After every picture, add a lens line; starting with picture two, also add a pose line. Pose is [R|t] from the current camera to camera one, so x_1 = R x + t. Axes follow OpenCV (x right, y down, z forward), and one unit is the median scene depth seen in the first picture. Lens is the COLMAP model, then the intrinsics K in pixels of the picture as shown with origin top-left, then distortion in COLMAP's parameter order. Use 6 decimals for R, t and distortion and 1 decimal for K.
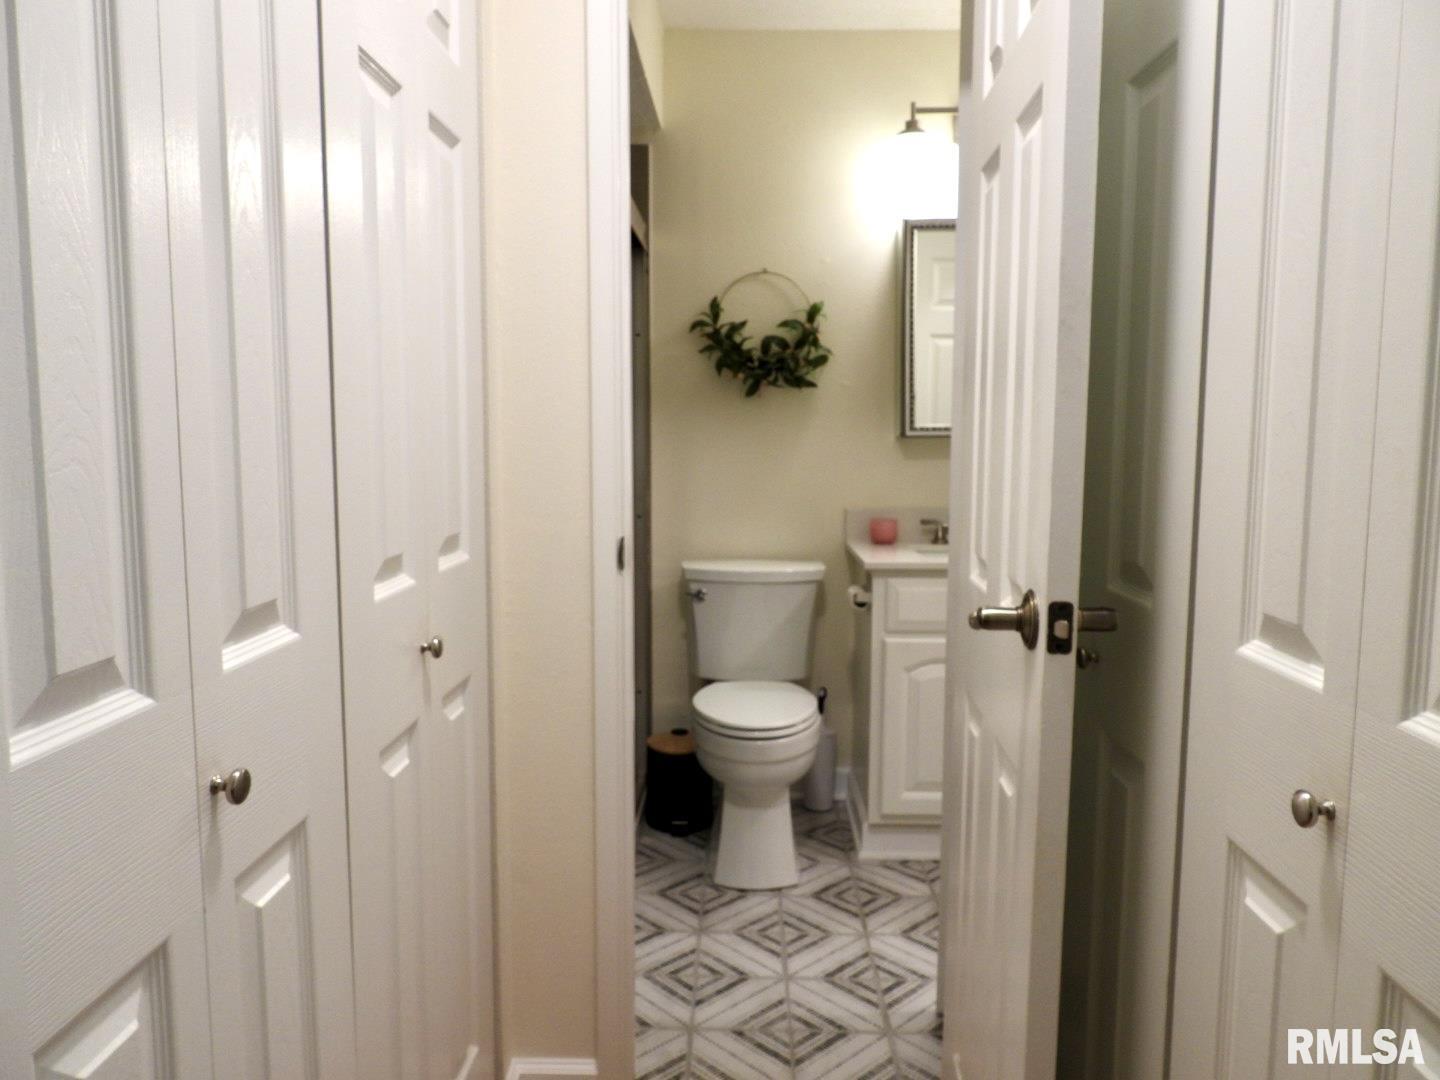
lens RADIAL K [[1040.7, 0, 715.9], [0, 1040.7, 539.0], [0, 0, 1]] dist [-0.016799, 0.009684]
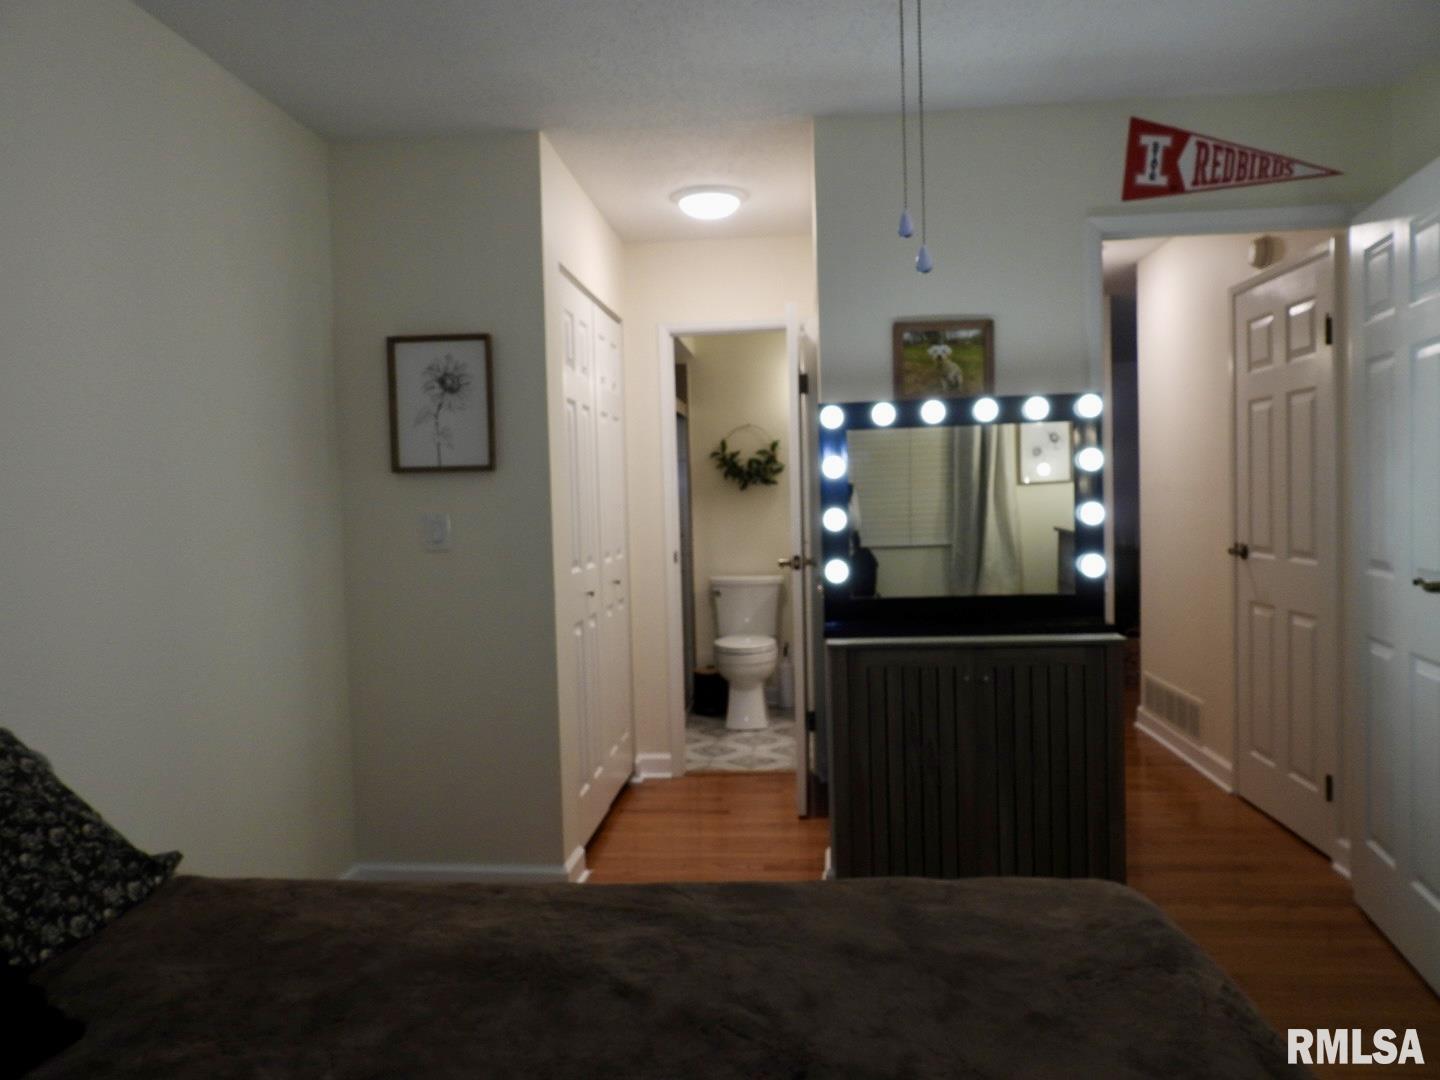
lens RADIAL K [[1040.7, 0, 721.8], [0, 1040.7, 540.4], [0, 0, 1]] dist [-0.016799, 0.009684]
pose [[0.998033, -0.032581, -0.053560, 0.094991], [0.028905, 0.997265, -0.068021, 0.085499], [0.055629, 0.066339, 0.996245, -0.914726]]
